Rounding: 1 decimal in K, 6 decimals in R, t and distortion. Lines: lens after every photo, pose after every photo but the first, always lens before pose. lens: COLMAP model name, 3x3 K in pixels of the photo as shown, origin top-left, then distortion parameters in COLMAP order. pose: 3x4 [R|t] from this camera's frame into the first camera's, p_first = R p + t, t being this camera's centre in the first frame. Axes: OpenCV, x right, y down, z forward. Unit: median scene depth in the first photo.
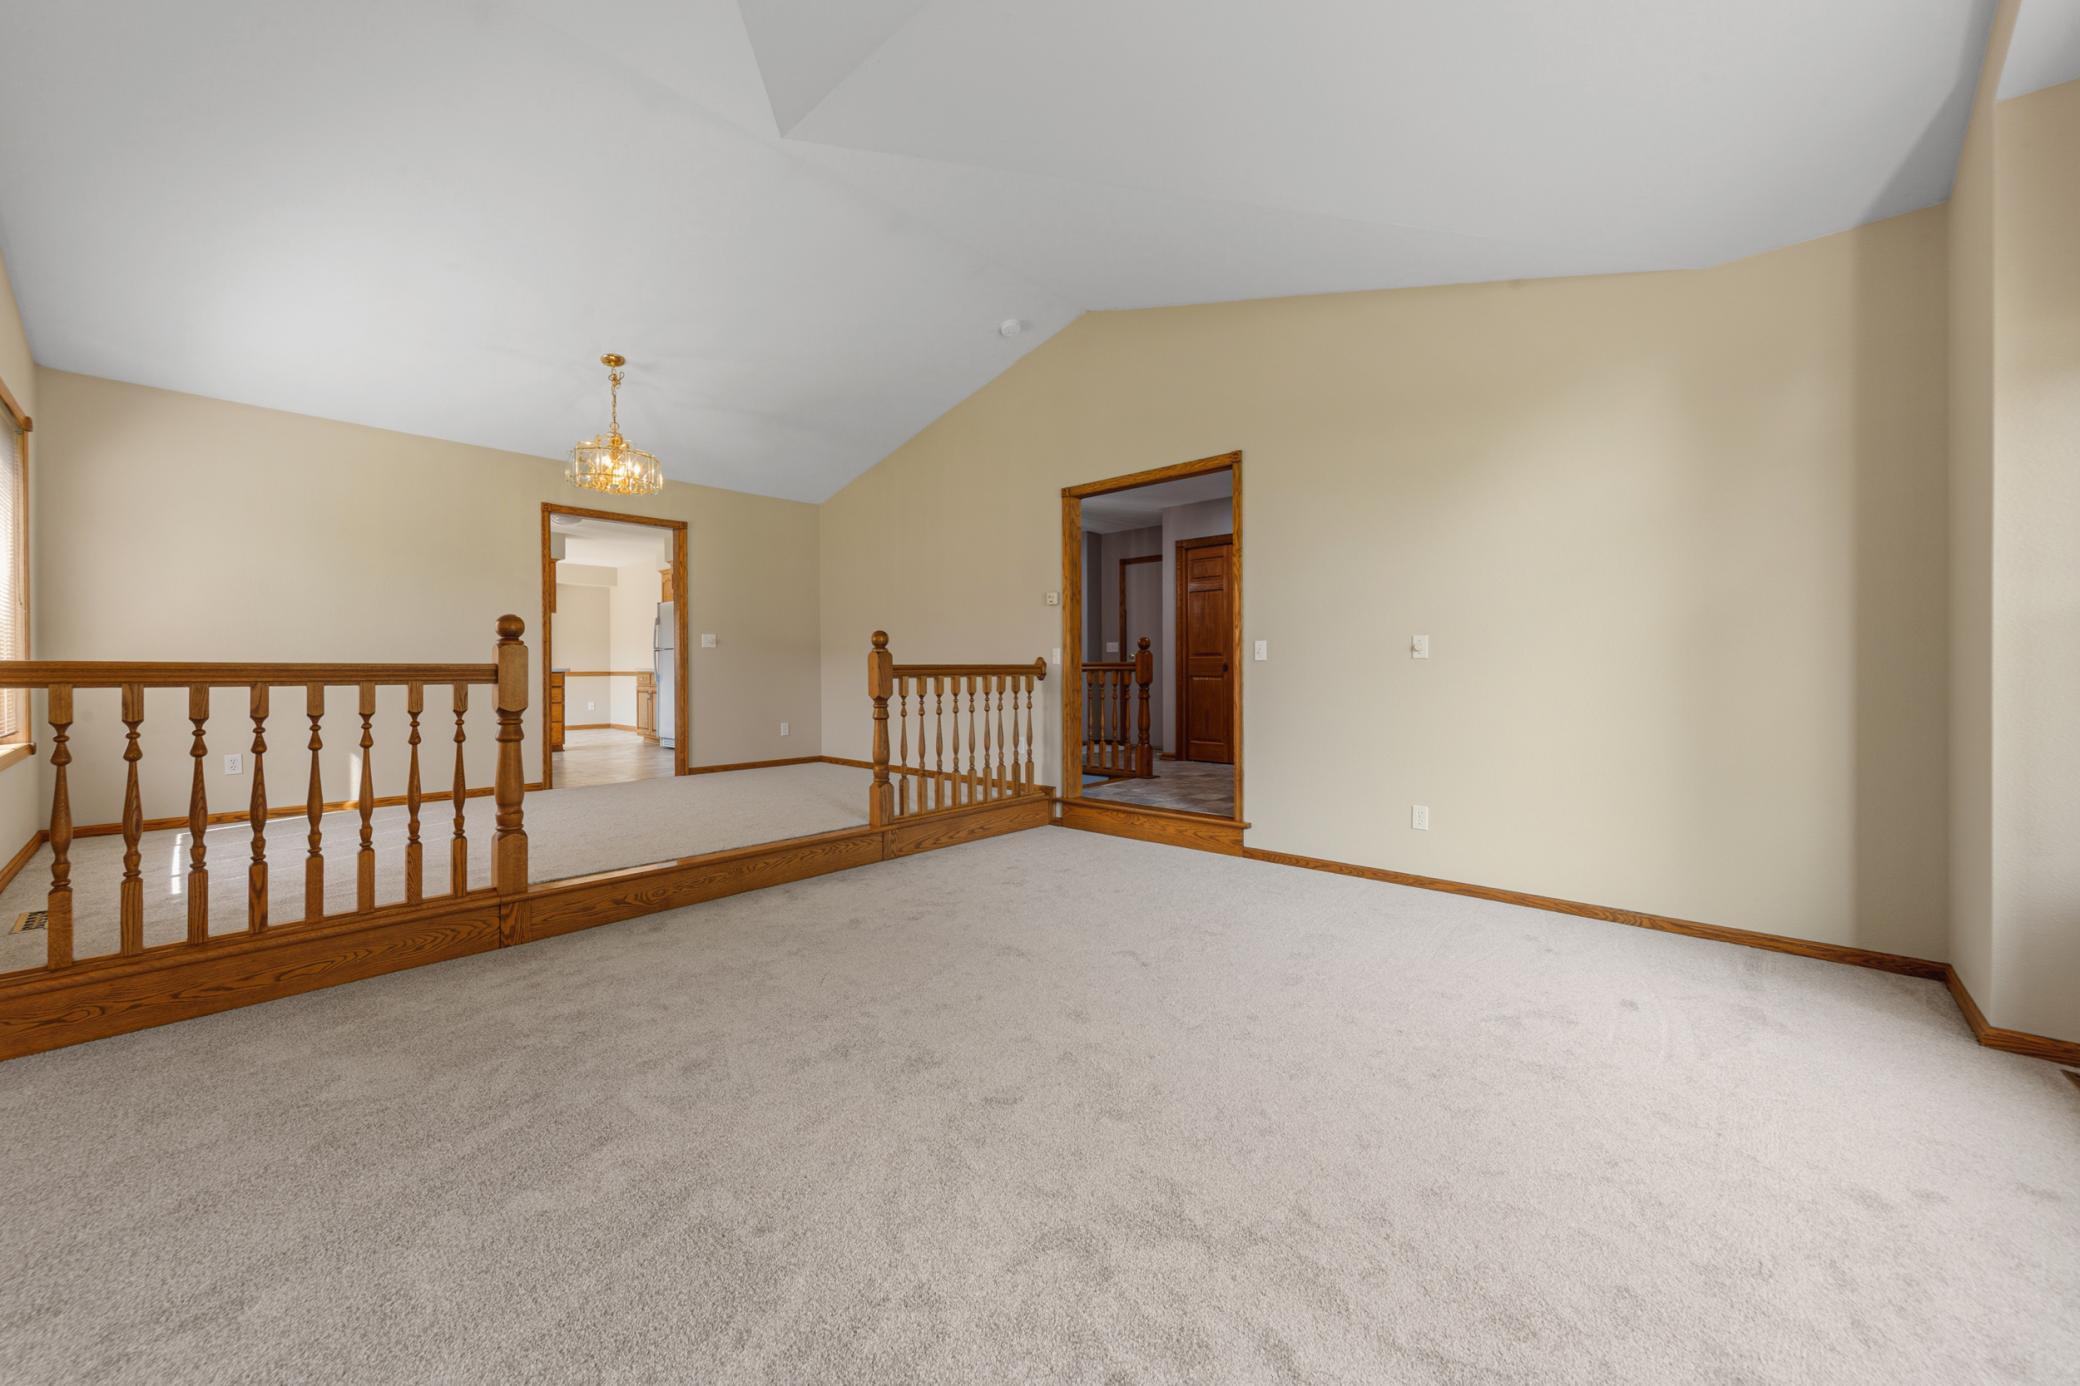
lens RADIAL K [[780.9, 0, 1060.2], [0, 780.9, 672.1], [0, 0, 1]] dist [0.005804, -0.000045]
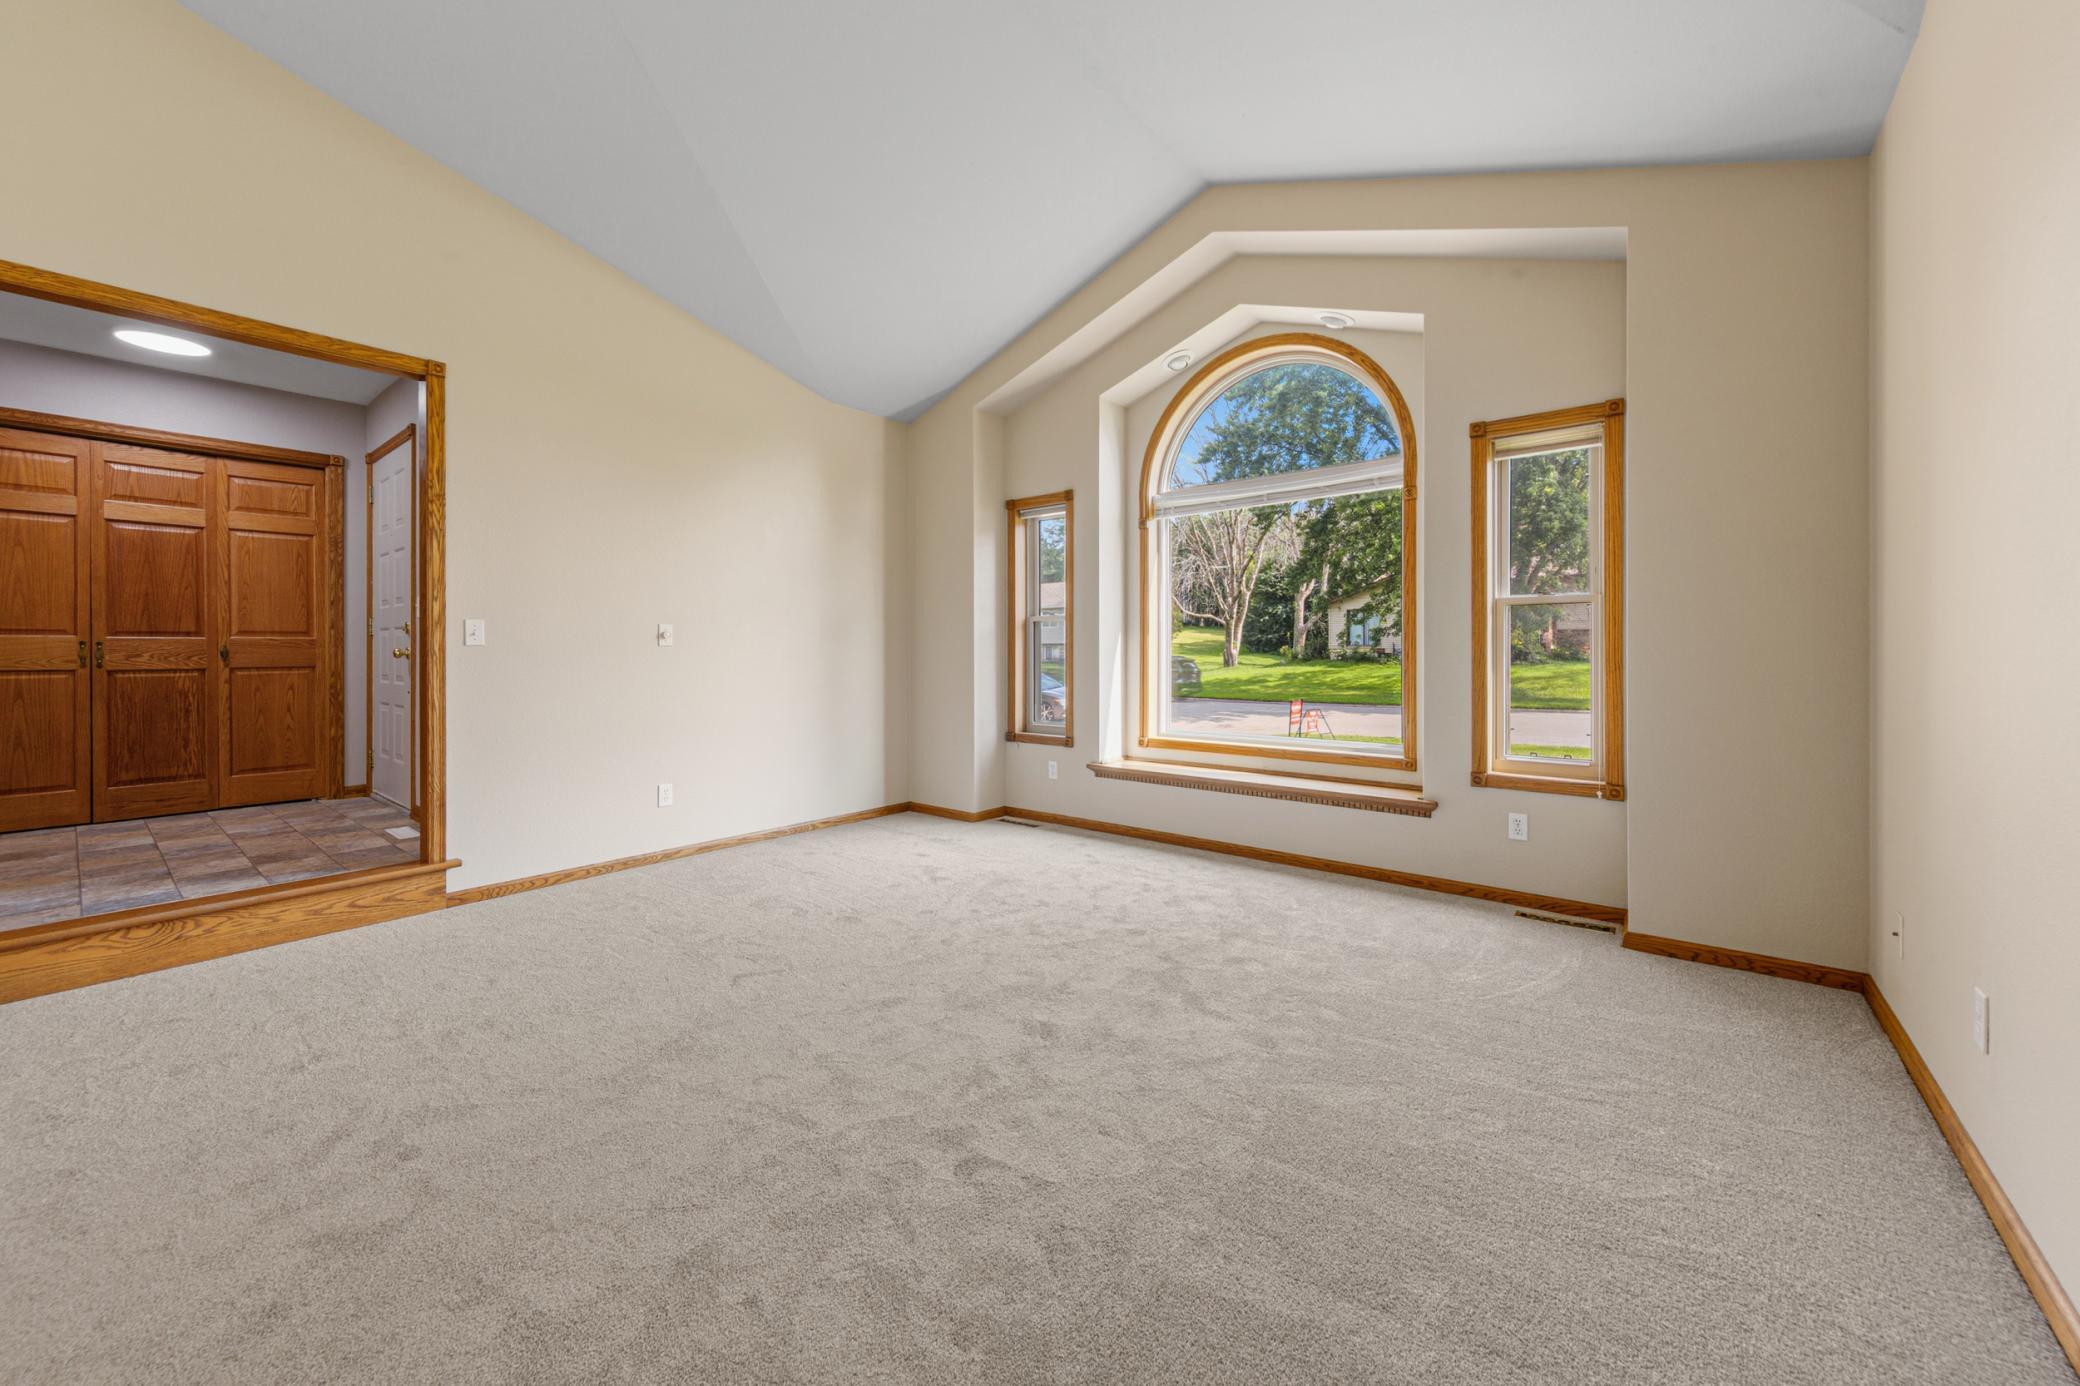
lens RADIAL K [[780.9, 0, 1026.6], [0, 780.9, 657.2], [0, 0, 1]] dist [0.005804, -0.000045]
pose [[-0.046411, 0.002344, 0.998920, -0.627872], [0.008579, 0.999961, -0.001948, 0.004291], [-0.998886, 0.008479, -0.046429, 0.558650]]
